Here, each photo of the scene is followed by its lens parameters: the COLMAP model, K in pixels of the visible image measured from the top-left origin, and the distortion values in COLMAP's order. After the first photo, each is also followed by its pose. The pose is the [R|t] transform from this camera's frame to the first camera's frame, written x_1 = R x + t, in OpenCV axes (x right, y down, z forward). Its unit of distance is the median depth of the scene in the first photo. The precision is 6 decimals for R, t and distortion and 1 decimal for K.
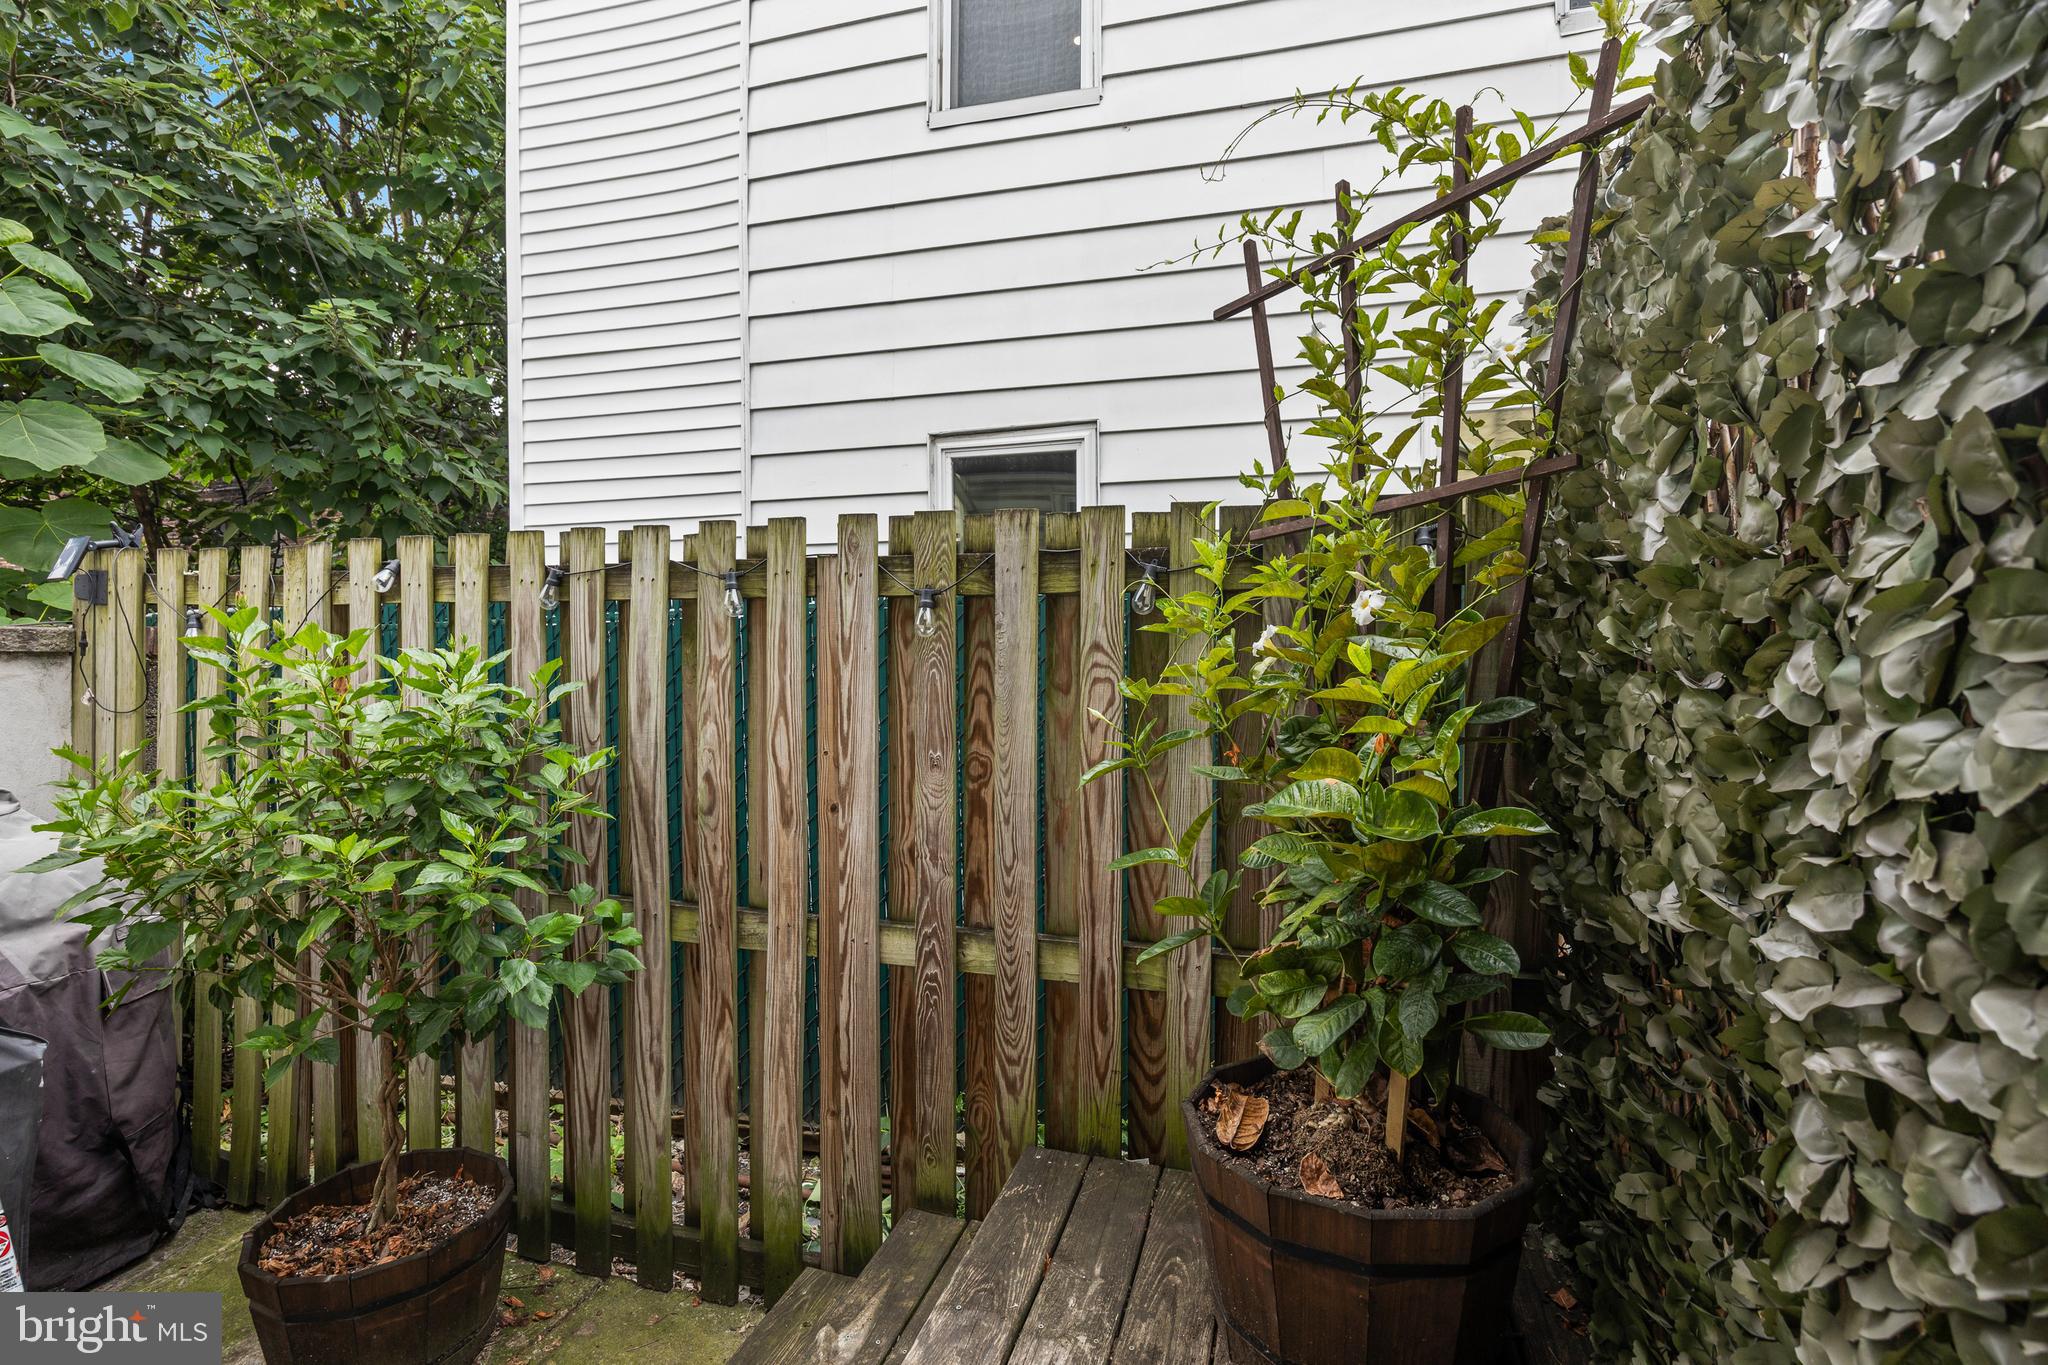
lens RADIAL K [[979.5, 0, 1022.0], [0, 979.5, 673.7], [0, 0, 1]] dist [0.002184, 0.000232]
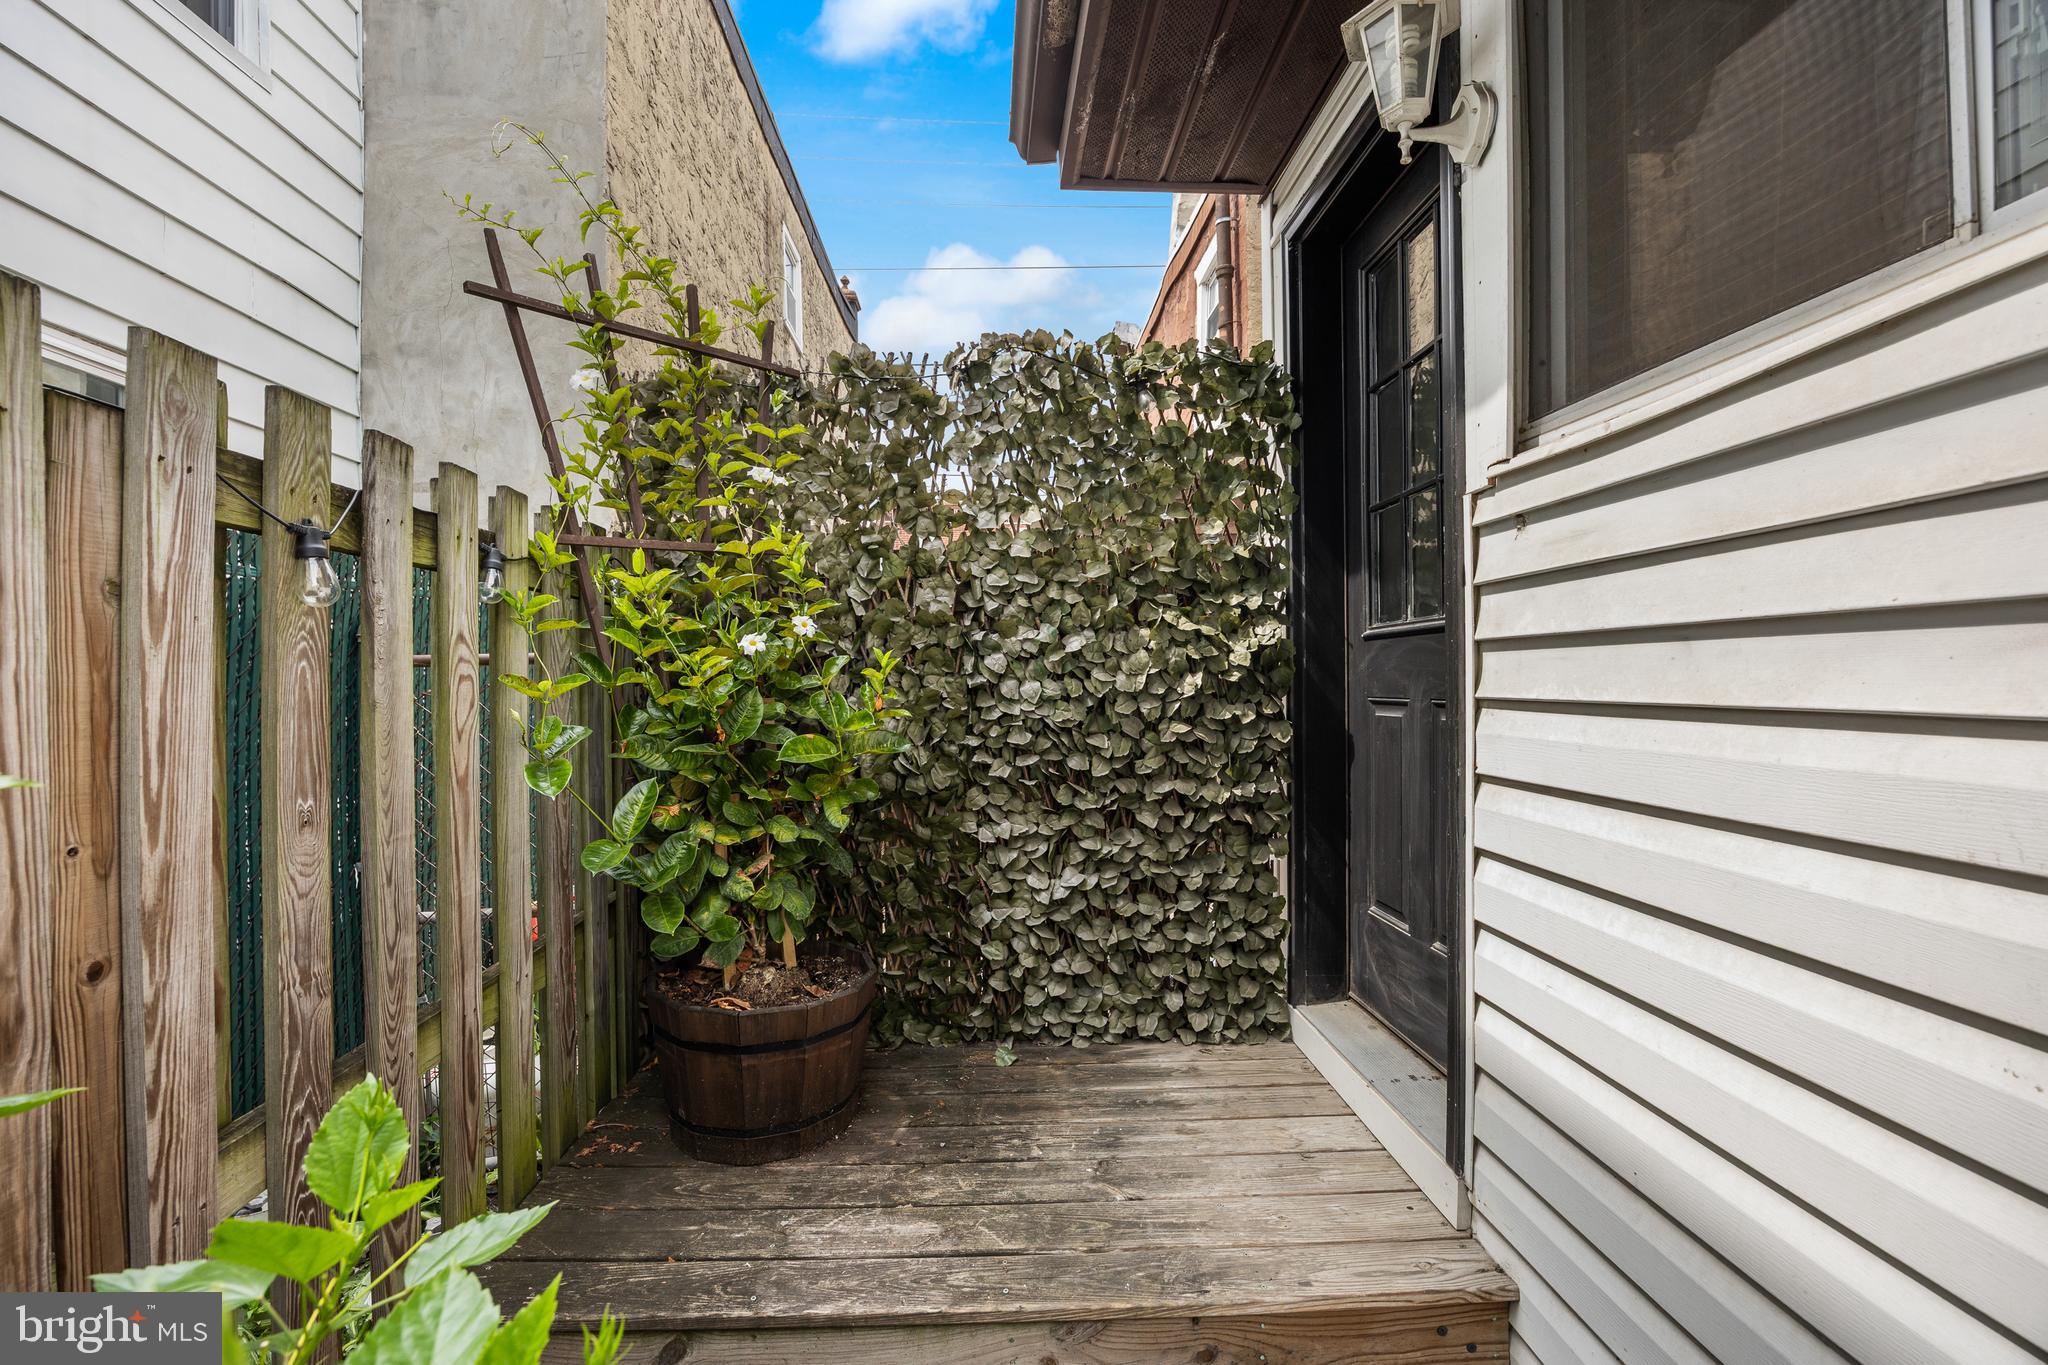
lens RADIAL K [[903.1, 0, 1028.6], [0, 903.1, 673.9], [0, 0, 1]] dist [-0.003031, -0.000086]
pose [[-0.359421, 0.003962, 0.933167, -0.779217], [0.017709, 0.999840, 0.002576, 0.009273], [-0.933007, 0.017452, -0.359434, 0.803059]]
